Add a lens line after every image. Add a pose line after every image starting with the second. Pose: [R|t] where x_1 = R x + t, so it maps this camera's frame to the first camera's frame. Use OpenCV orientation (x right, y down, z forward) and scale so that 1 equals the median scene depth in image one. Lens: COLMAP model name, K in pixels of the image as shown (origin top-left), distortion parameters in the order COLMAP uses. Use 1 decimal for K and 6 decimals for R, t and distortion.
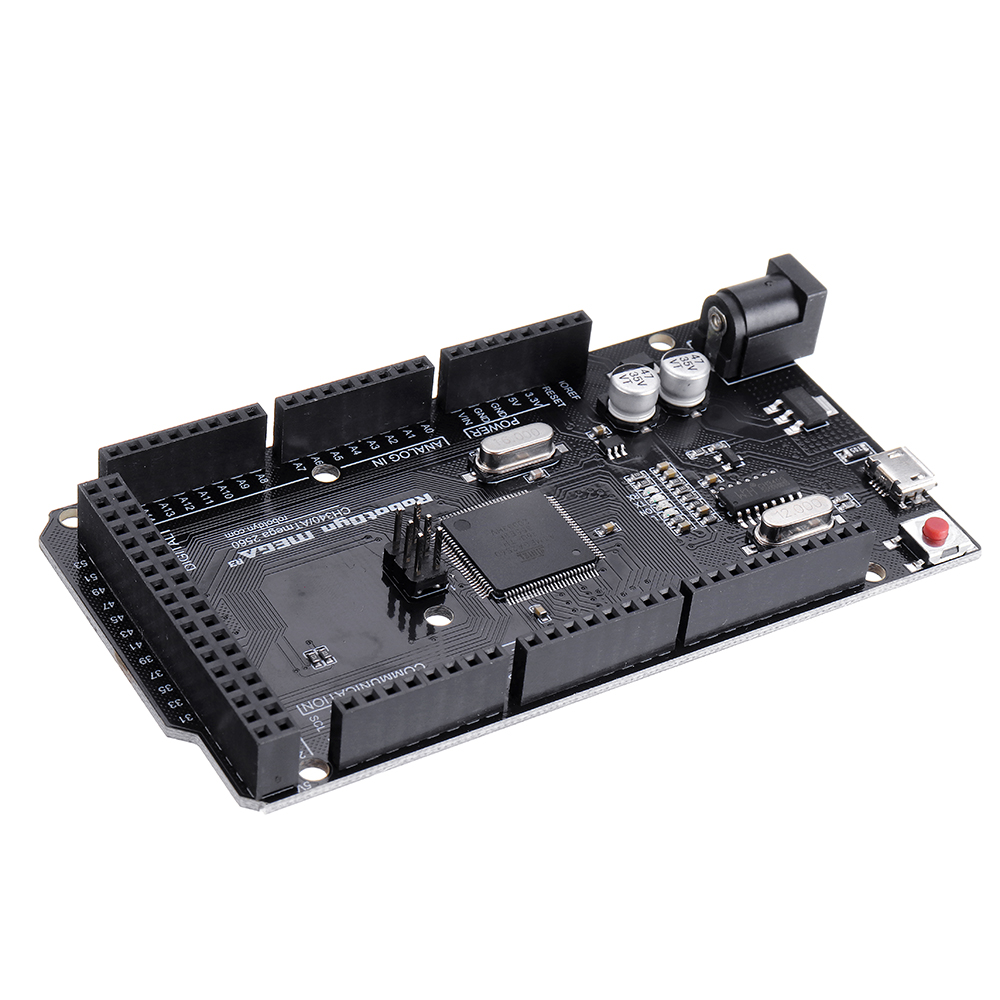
lens RADIAL K [[2907.2, 0, 500.0], [0, 2907.2, 500.0], [0, 0, 1]] dist [0.075450, 1.081018]
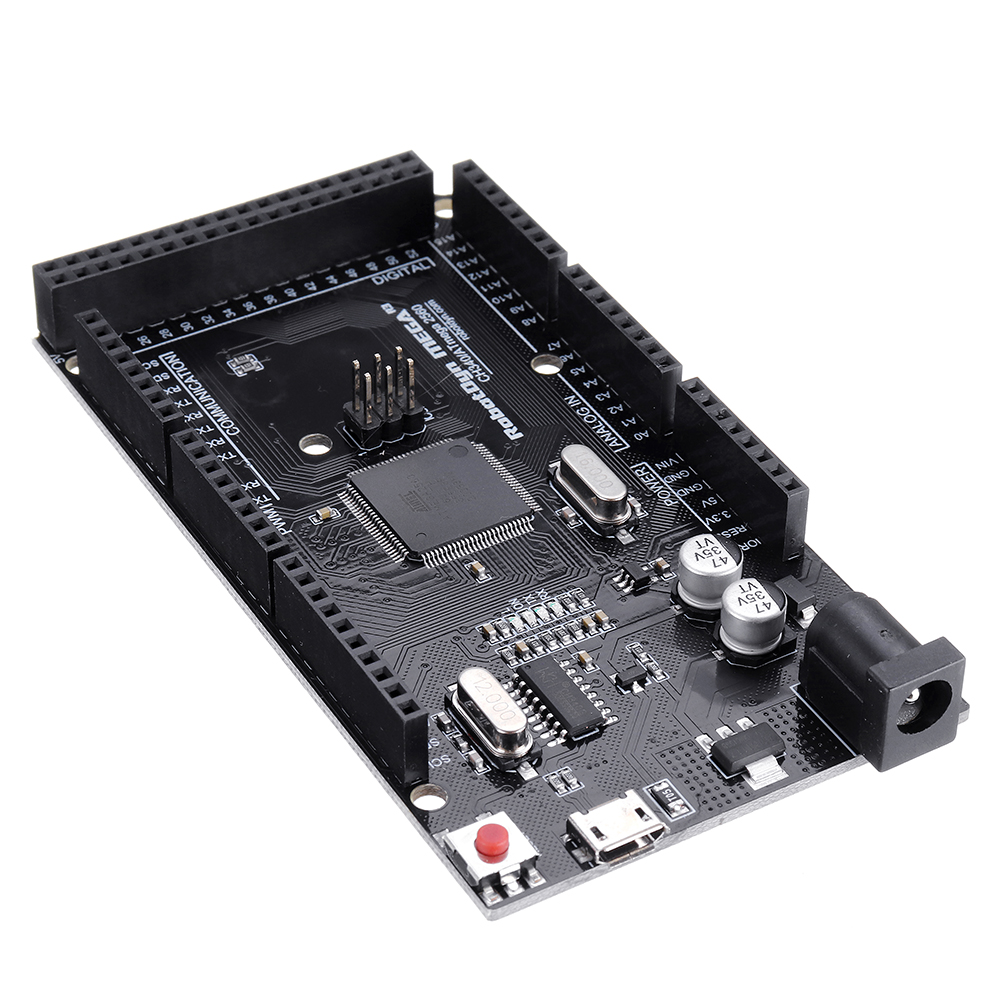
lens RADIAL K [[3308.4, 0, 500.0], [0, 3308.4, 500.0], [0, 0, 1]] dist [0.102560, 0.785834]
pose [[0.000998, 0.570044, -0.821613, 0.802507], [-0.660813, 0.617038, 0.427305, -0.410450], [0.750549, 0.542507, 0.377309, 0.641669]]
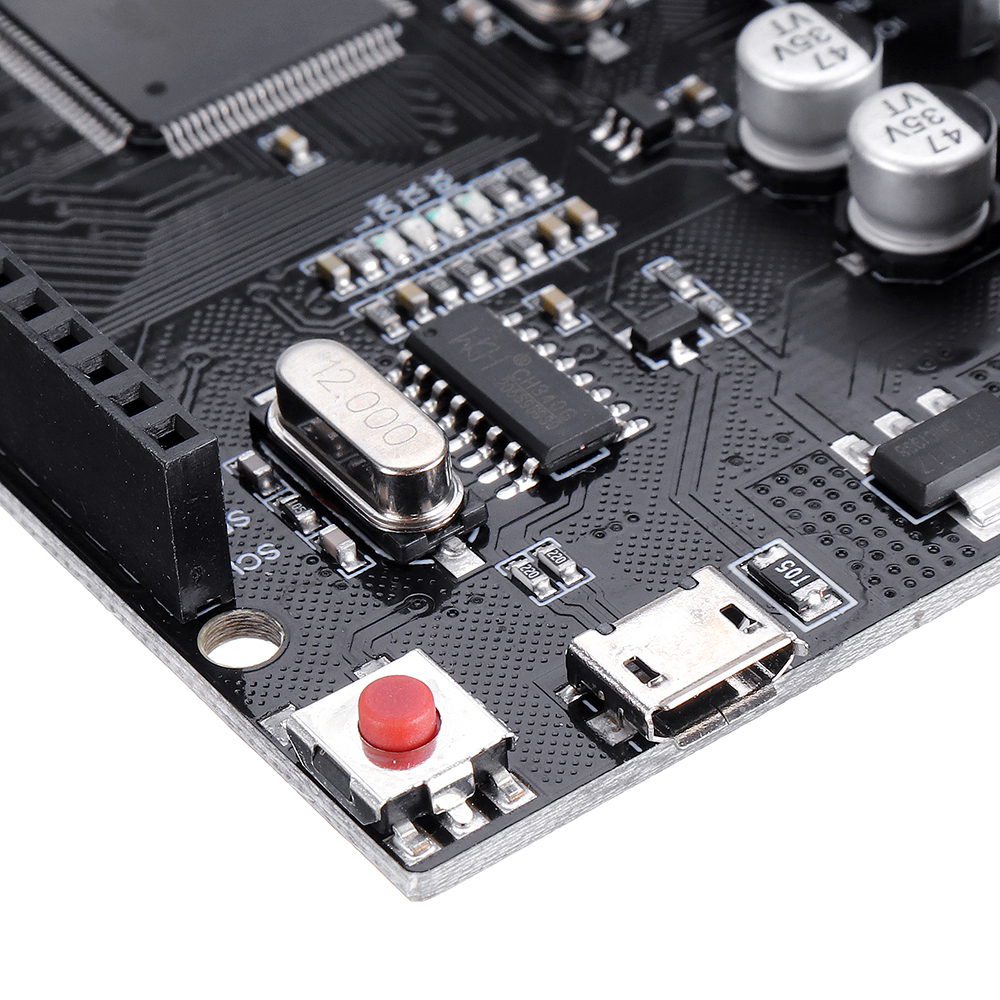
lens RADIAL K [[5012.1, 0, 500.0], [0, 5012.1, 500.0], [0, 0, 1]] dist [0.020090, 3.716251]
pose [[0.100368, 0.584148, -0.805418, 0.582216], [-0.608909, 0.676267, 0.414599, -0.241361], [0.786865, 0.448814, 0.423569, 0.774442]]
